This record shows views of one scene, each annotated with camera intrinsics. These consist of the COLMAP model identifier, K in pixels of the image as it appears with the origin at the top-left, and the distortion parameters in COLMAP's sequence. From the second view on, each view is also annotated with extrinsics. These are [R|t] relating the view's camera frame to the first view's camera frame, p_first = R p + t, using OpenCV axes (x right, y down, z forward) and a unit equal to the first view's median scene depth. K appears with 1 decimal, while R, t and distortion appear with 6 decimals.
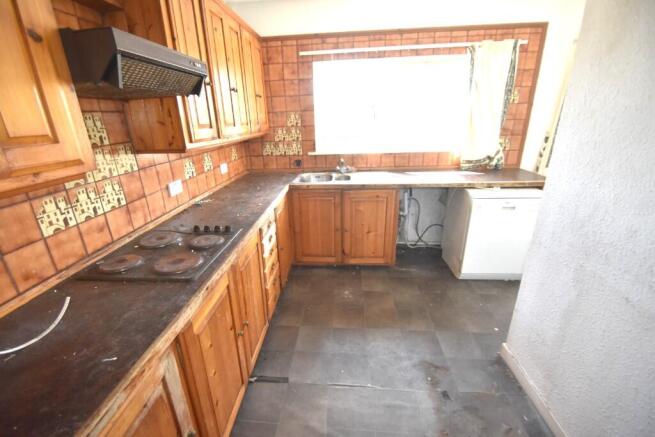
lens RADIAL K [[289.1, 0, 317.7], [0, 289.1, 226.3], [0, 0, 1]] dist [0.022876, -0.019003]
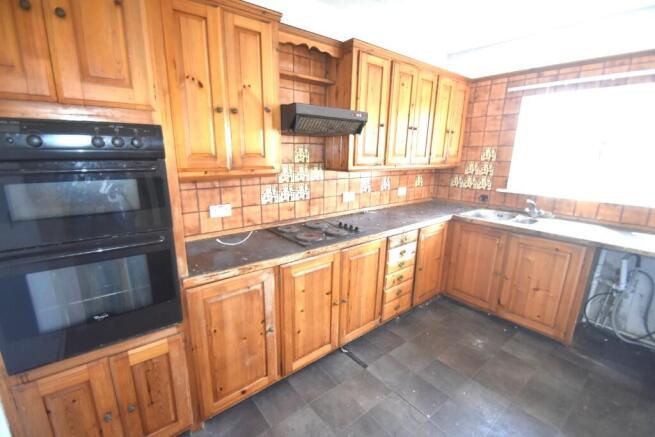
lens RADIAL K [[289.1, 0, 317.7], [0, 289.1, 226.3], [0, 0, 1]] dist [0.022876, -0.019003]
pose [[0.681067, 0.220592, -0.698202, 0.298848], [-0.289165, 0.957064, 0.020310, 0.012375], [0.672704, 0.188063, 0.715613, -0.050263]]
